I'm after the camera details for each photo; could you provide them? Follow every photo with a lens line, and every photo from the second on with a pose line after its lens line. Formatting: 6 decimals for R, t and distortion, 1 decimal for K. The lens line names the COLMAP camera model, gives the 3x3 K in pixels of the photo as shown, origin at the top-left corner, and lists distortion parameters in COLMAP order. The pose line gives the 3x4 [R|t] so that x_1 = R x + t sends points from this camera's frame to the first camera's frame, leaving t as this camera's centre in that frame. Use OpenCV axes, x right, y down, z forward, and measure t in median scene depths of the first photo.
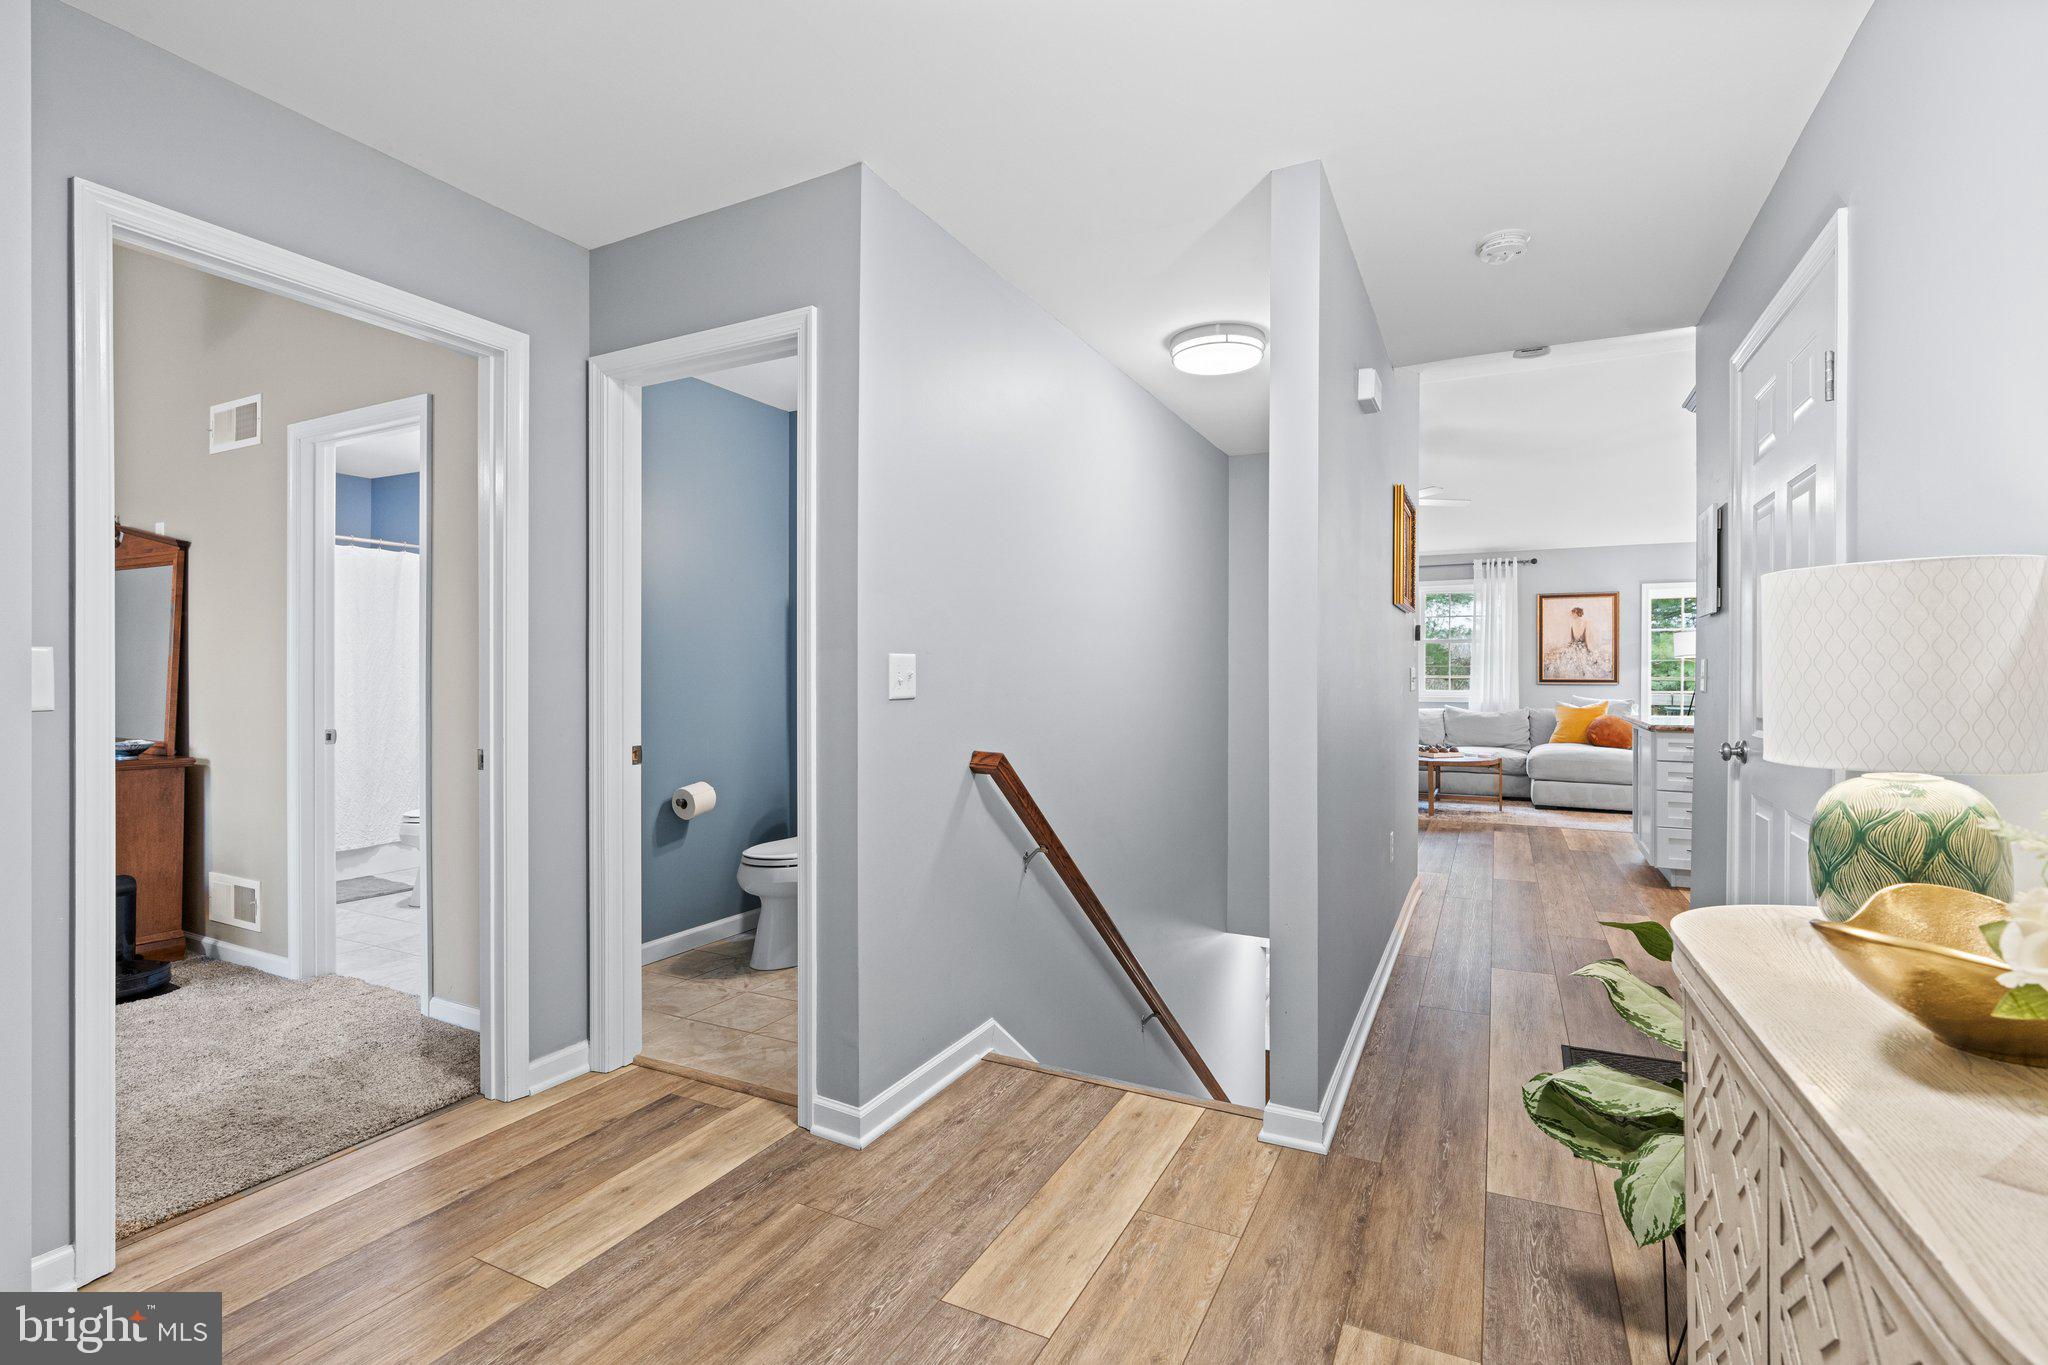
lens RADIAL K [[944.0, 0, 1020.6], [0, 944.0, 675.2], [0, 0, 1]] dist [-0.003489, -0.000191]
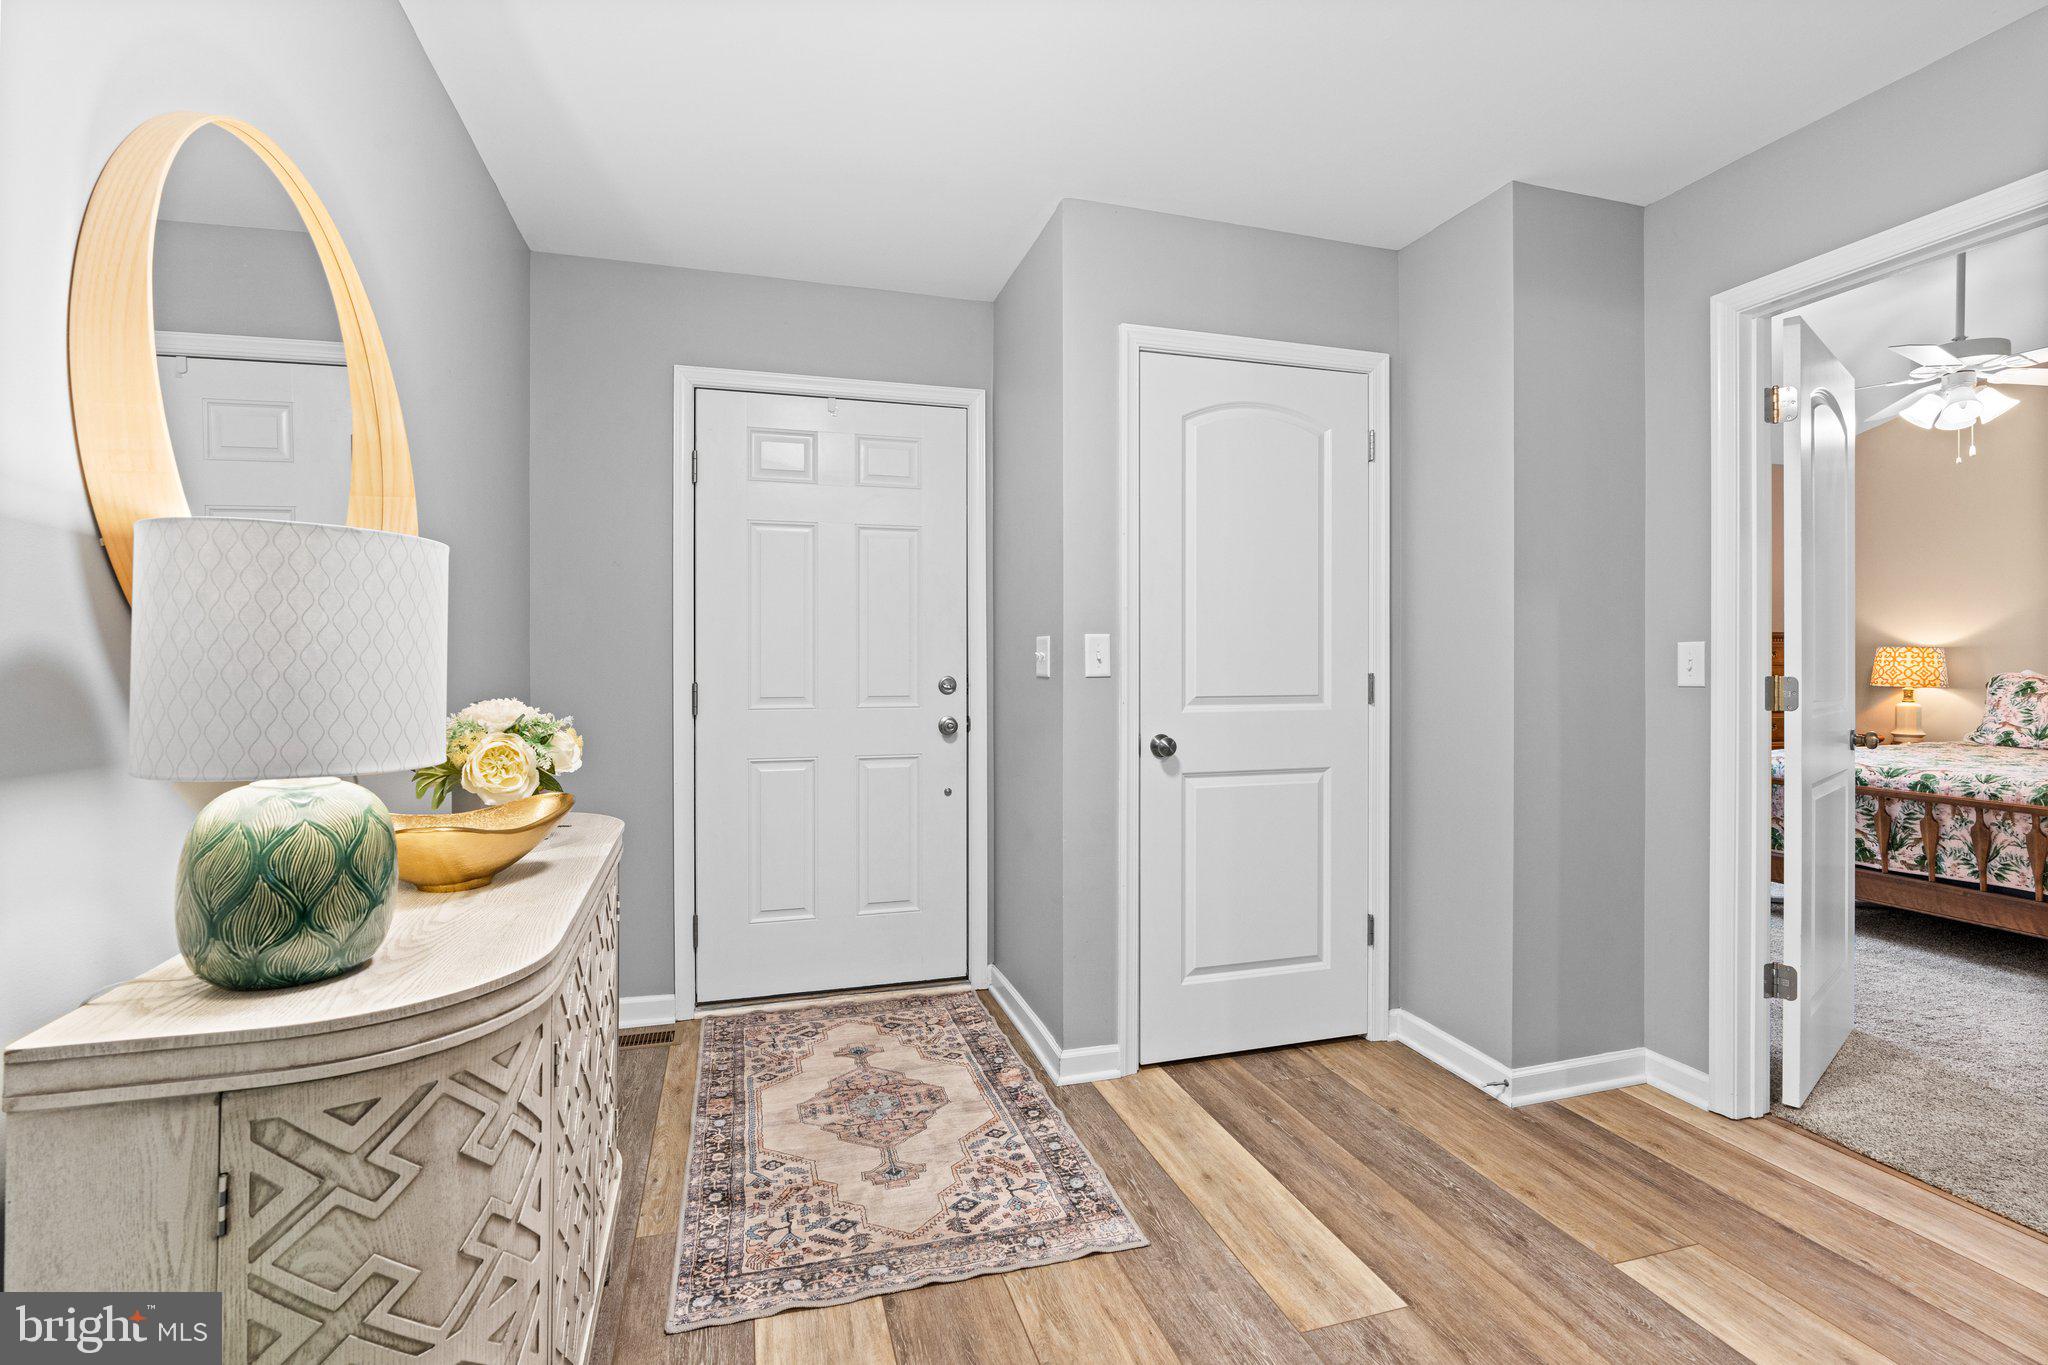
lens RADIAL K [[965.1, 0, 1019.8], [0, 965.1, 676.9], [0, 0, 1]] dist [0.000918, 0.000237]
pose [[-0.731925, 0.010369, -0.681307, 0.598758], [0.003880, 0.999931, 0.011050, 0.005249], [0.681374, 0.005444, -0.731915, 1.192782]]
